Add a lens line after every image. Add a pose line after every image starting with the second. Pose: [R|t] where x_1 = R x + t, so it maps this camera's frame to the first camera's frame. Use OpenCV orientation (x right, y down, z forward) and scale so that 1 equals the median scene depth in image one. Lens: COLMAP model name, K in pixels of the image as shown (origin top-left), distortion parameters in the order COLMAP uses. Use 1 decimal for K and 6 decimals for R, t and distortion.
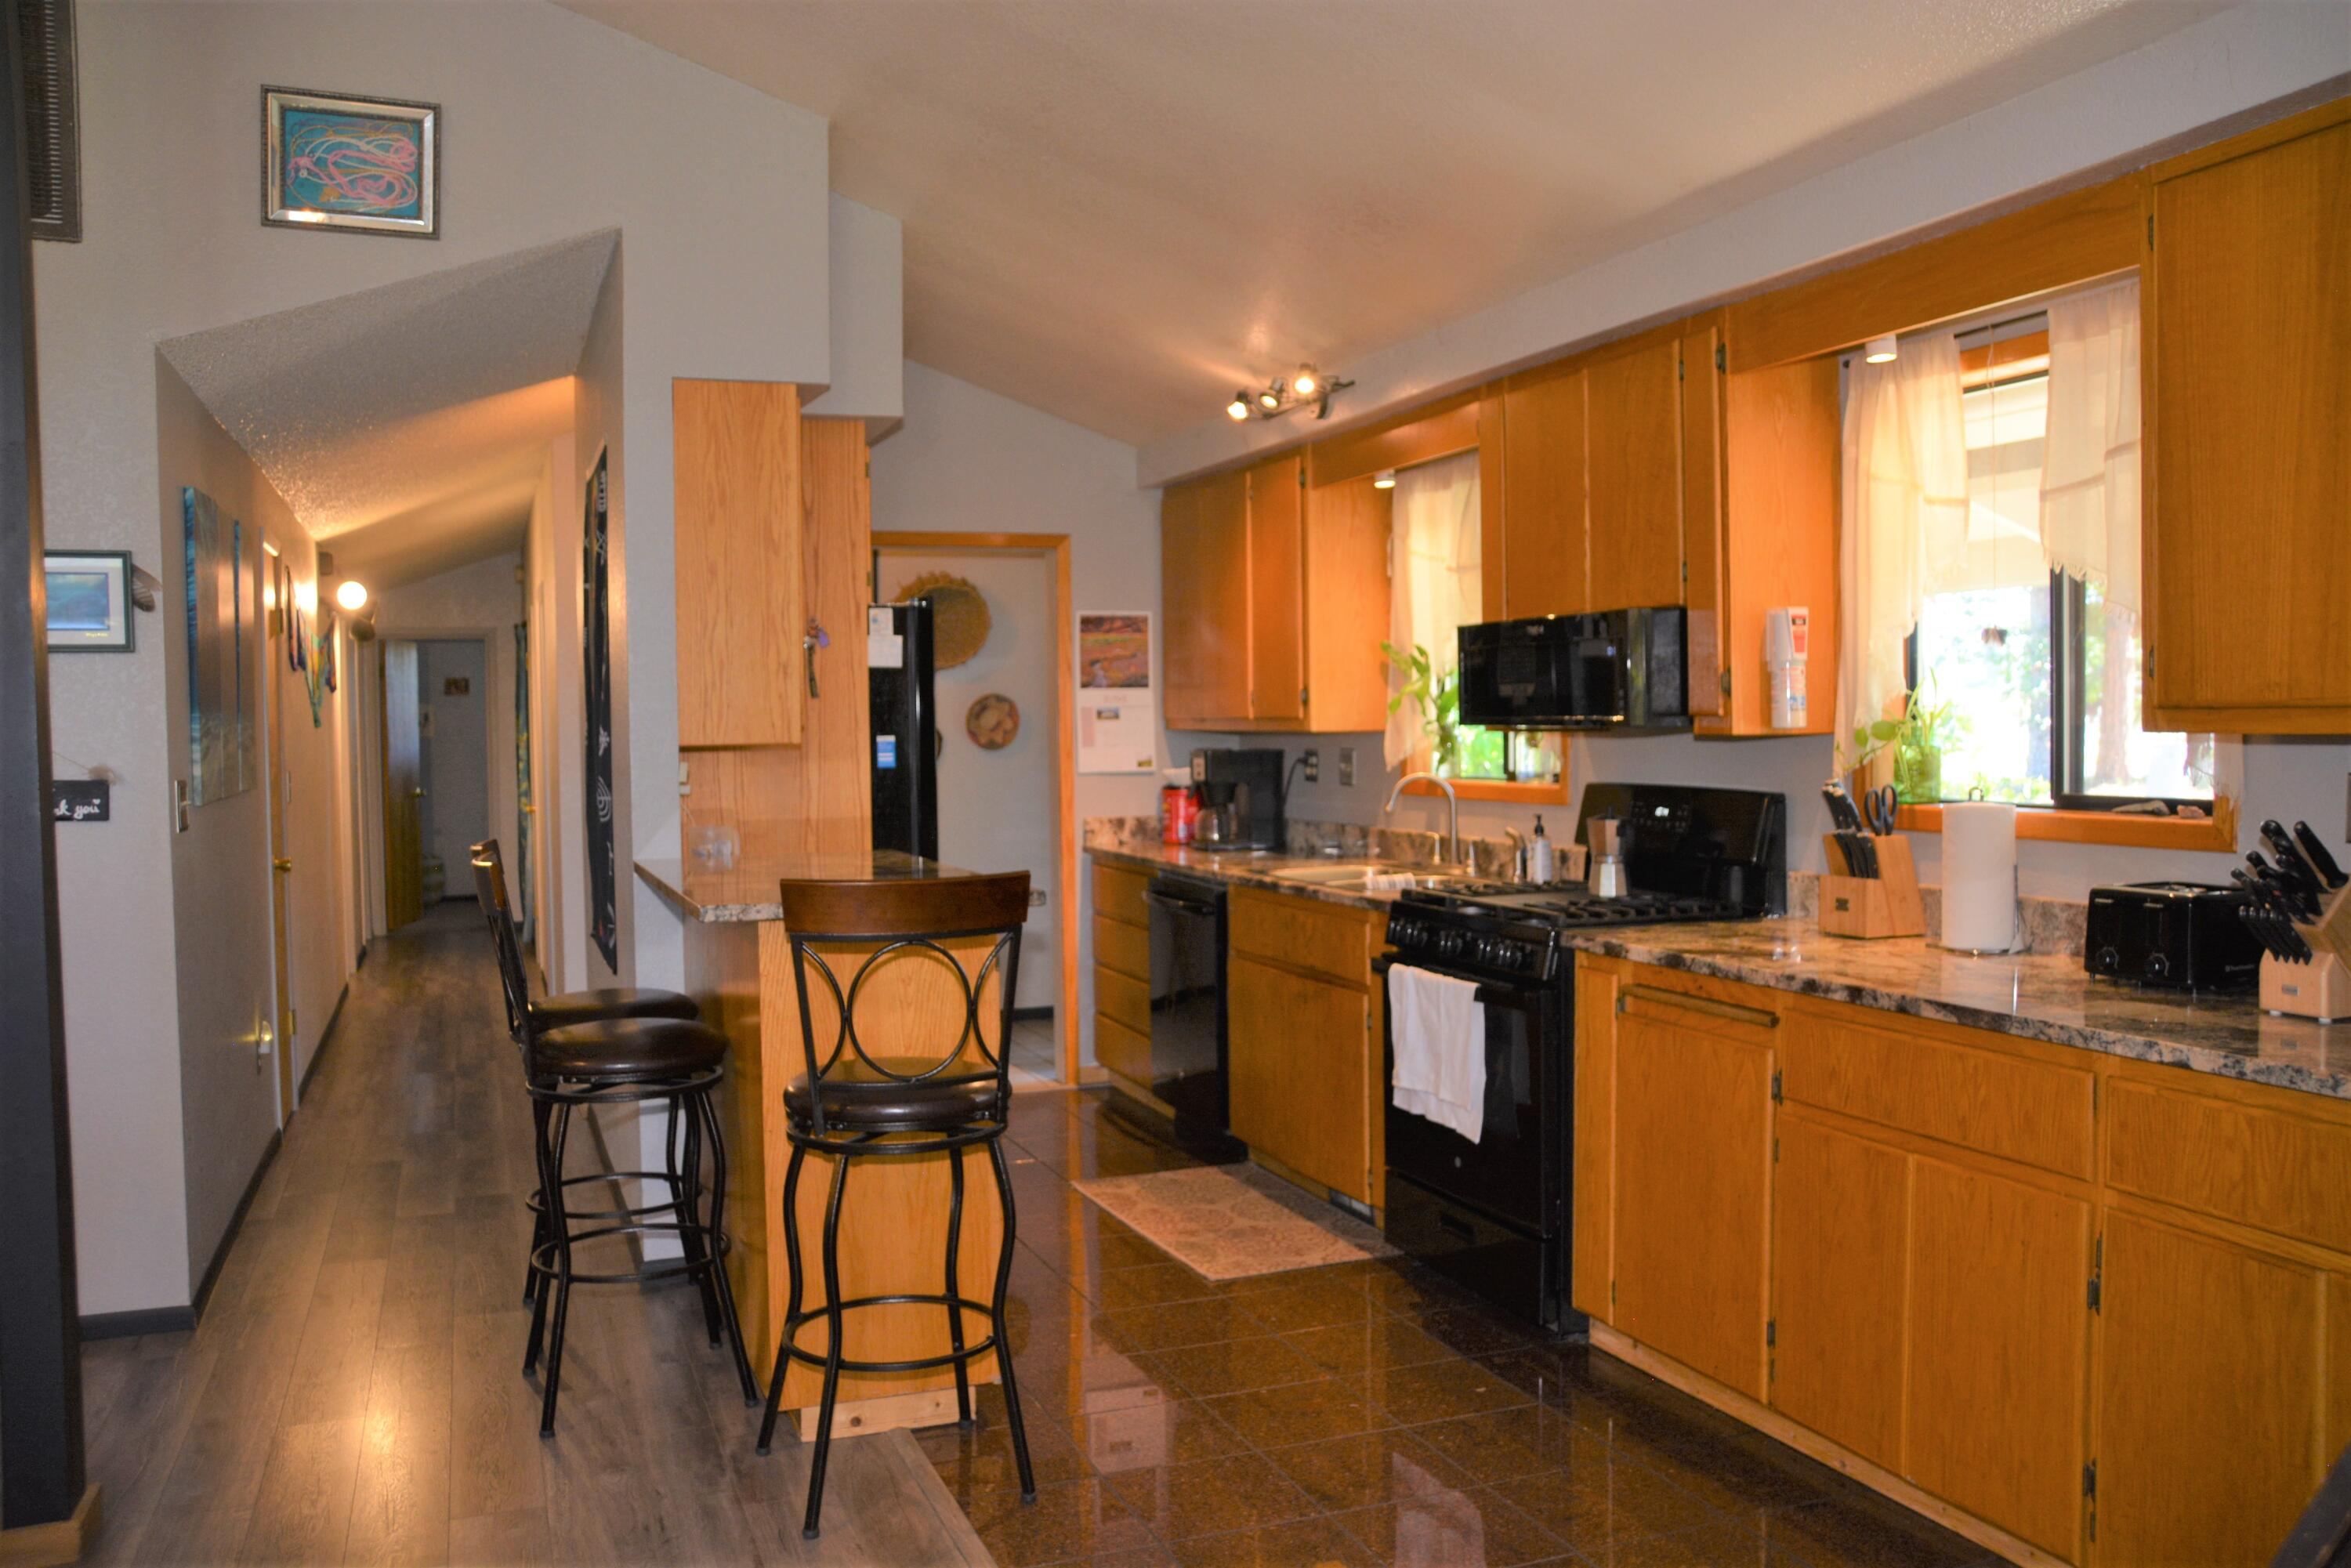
lens RADIAL K [[1887.2, 0, 1170.7], [0, 1887.2, 802.3], [0, 0, 1]] dist [-0.125842, 0.142243]
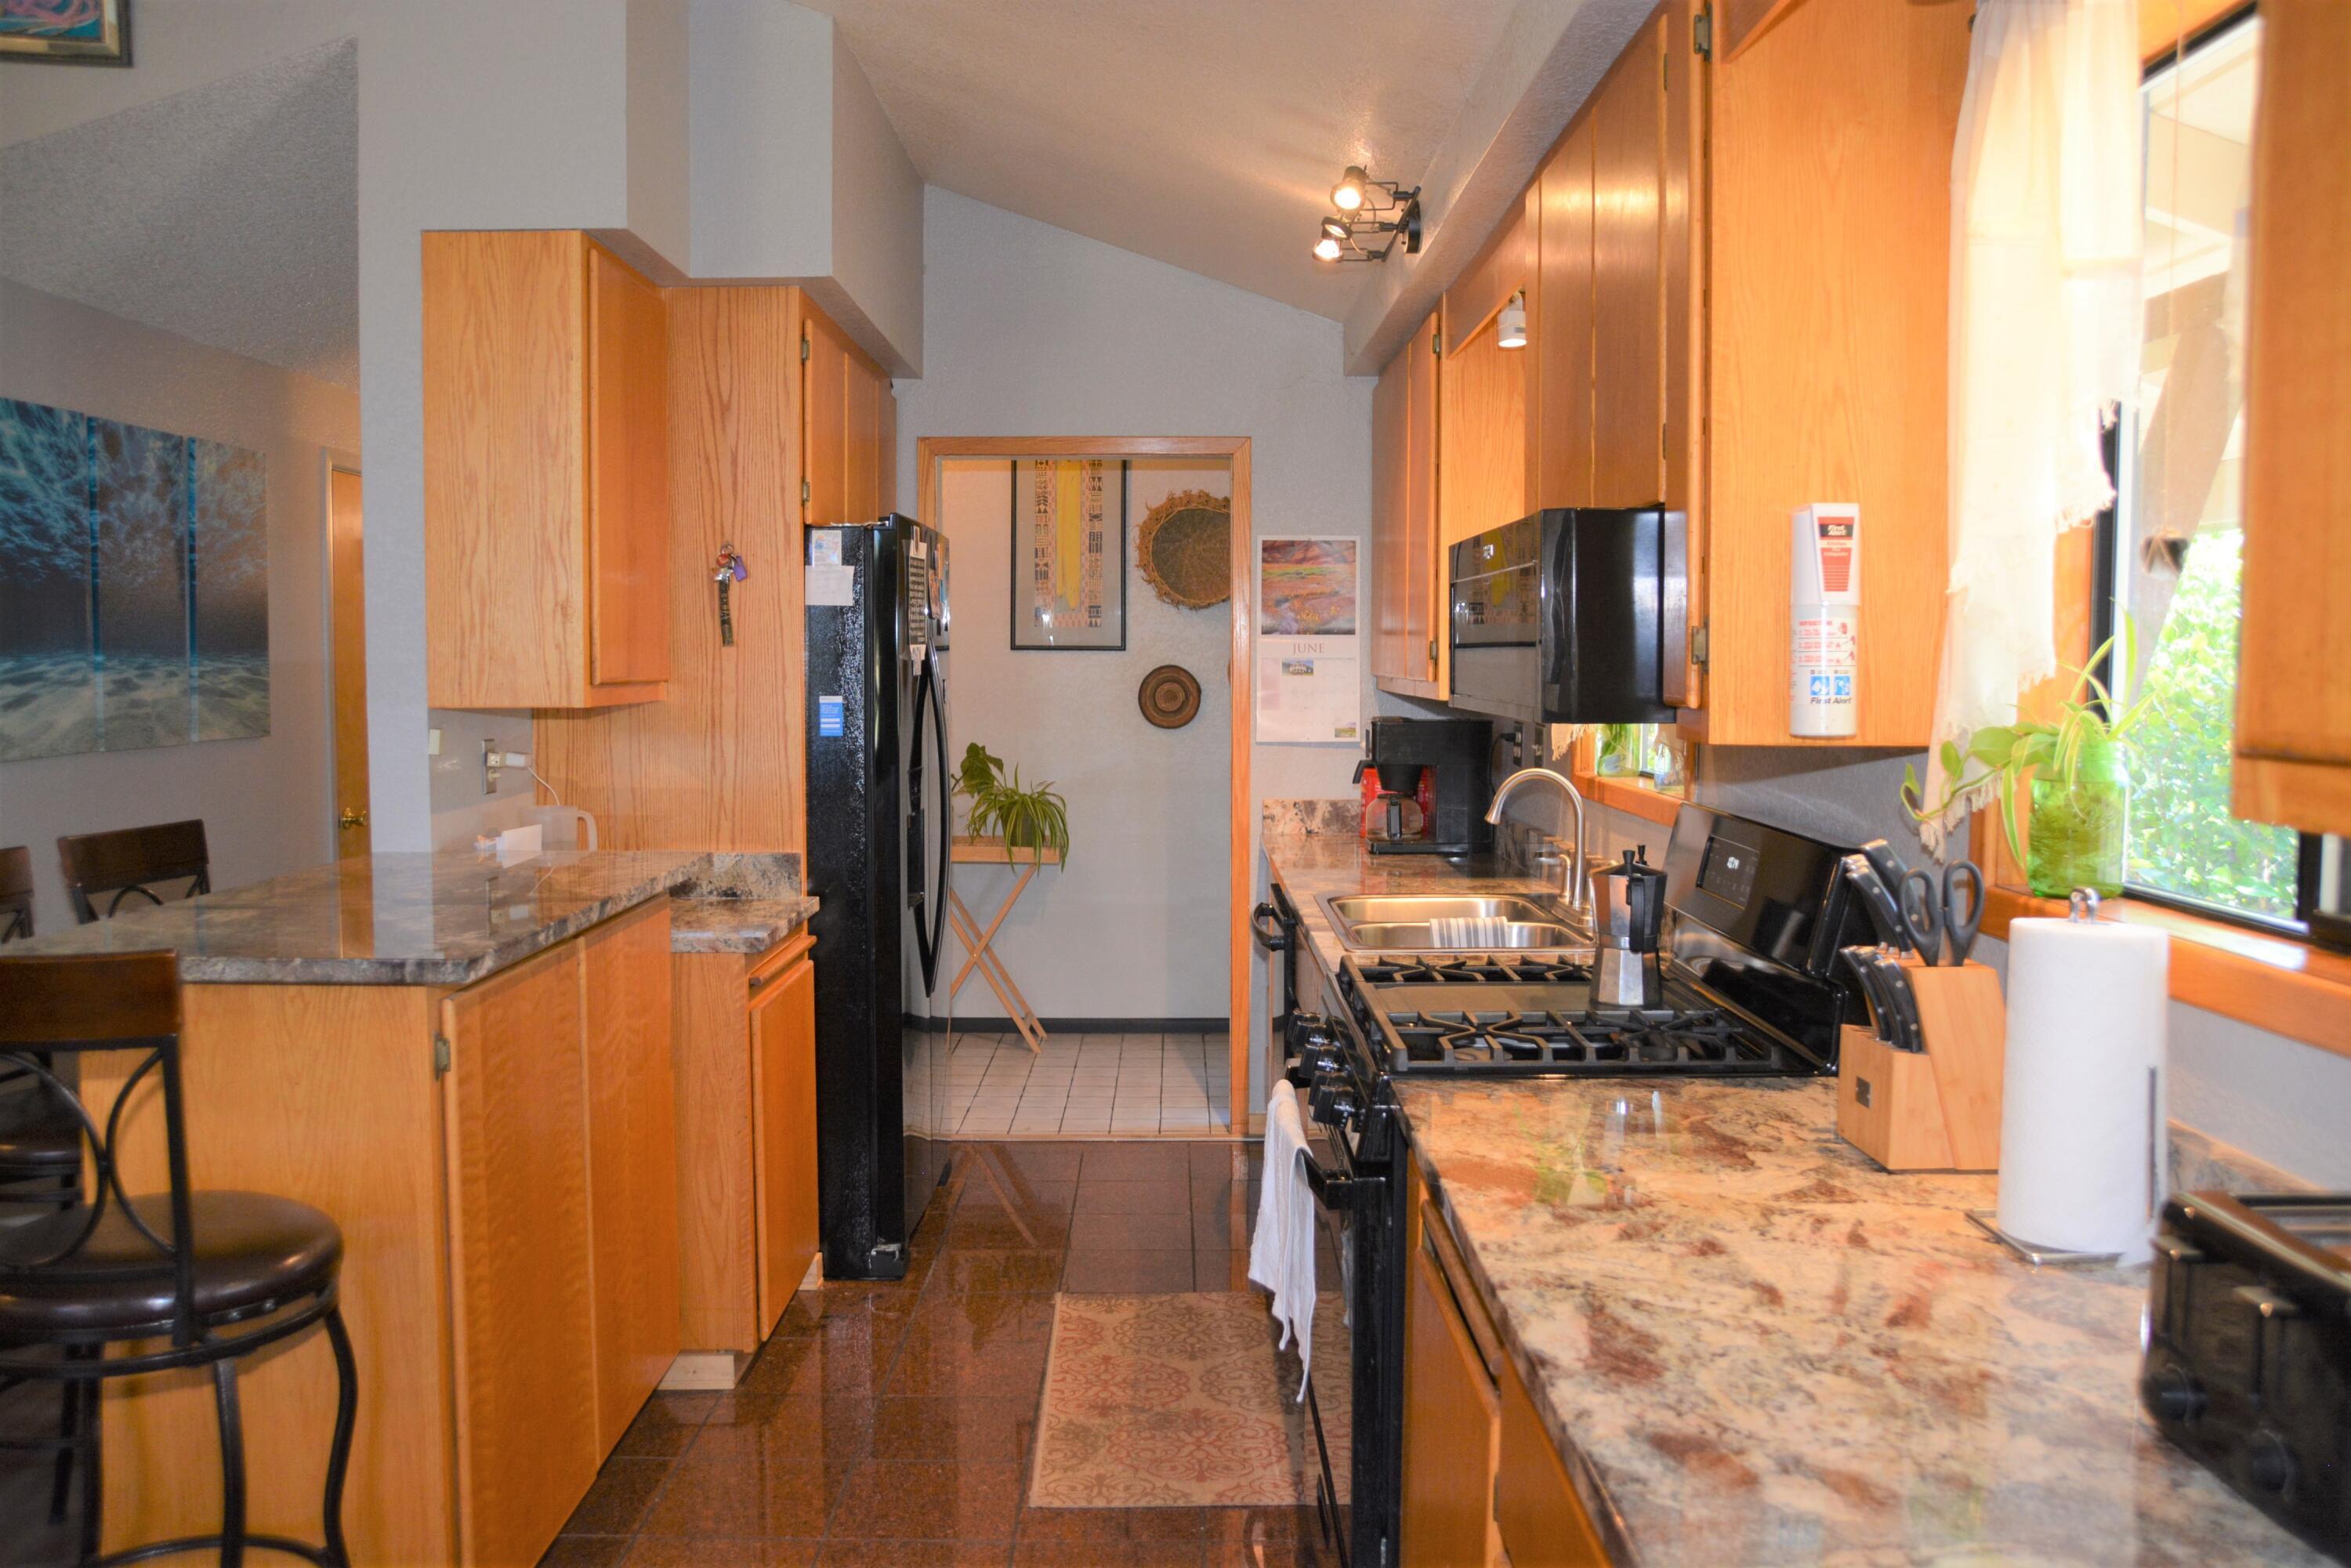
lens RADIAL K [[1887.2, 0, 1170.7], [0, 1887.2, 802.3], [0, 0, 1]] dist [-0.125842, 0.142243]
pose [[0.934813, 0.043004, -0.352527, 0.298908], [-0.030985, 0.998732, 0.039667, -0.031326], [0.353786, -0.026158, 0.934961, 0.386767]]
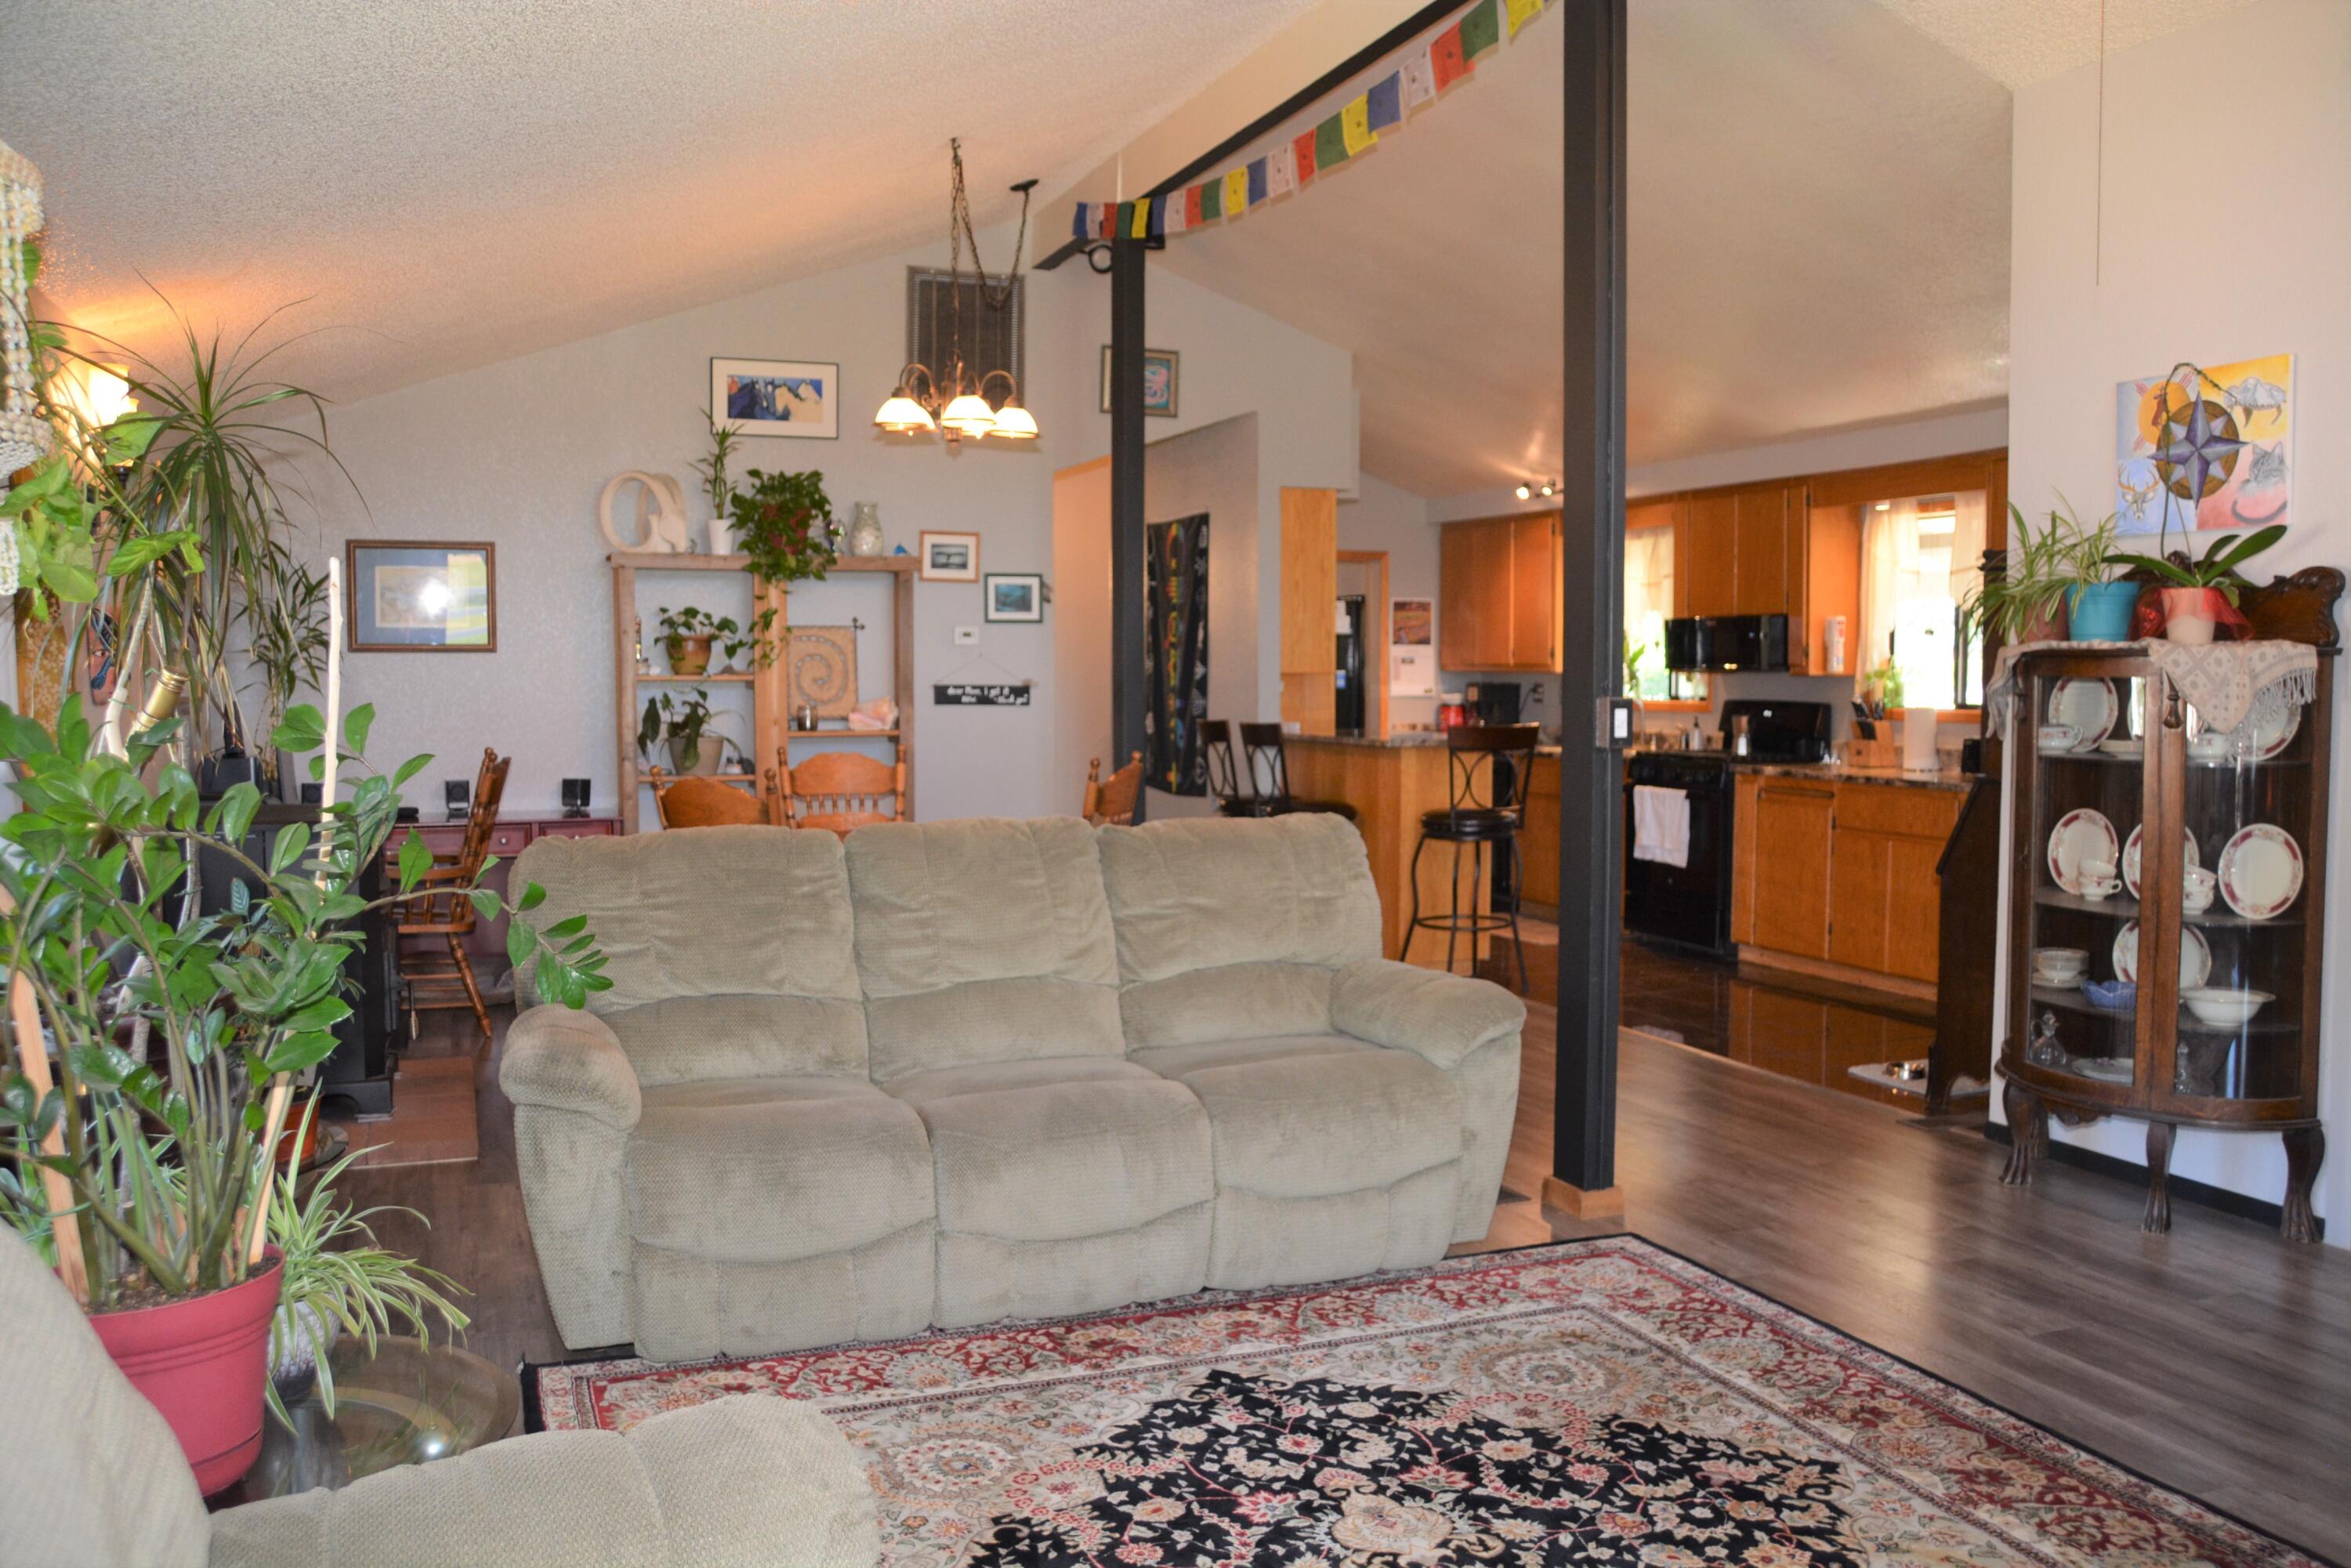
lens RADIAL K [[1887.2, 0, 1170.7], [0, 1887.2, 802.3], [0, 0, 1]] dist [-0.125842, 0.142243]
pose [[0.999802, 0.011125, 0.016519, -0.410571], [-0.011580, 0.999548, 0.027746, 0.051981], [-0.016203, -0.027932, 0.999479, -0.997572]]
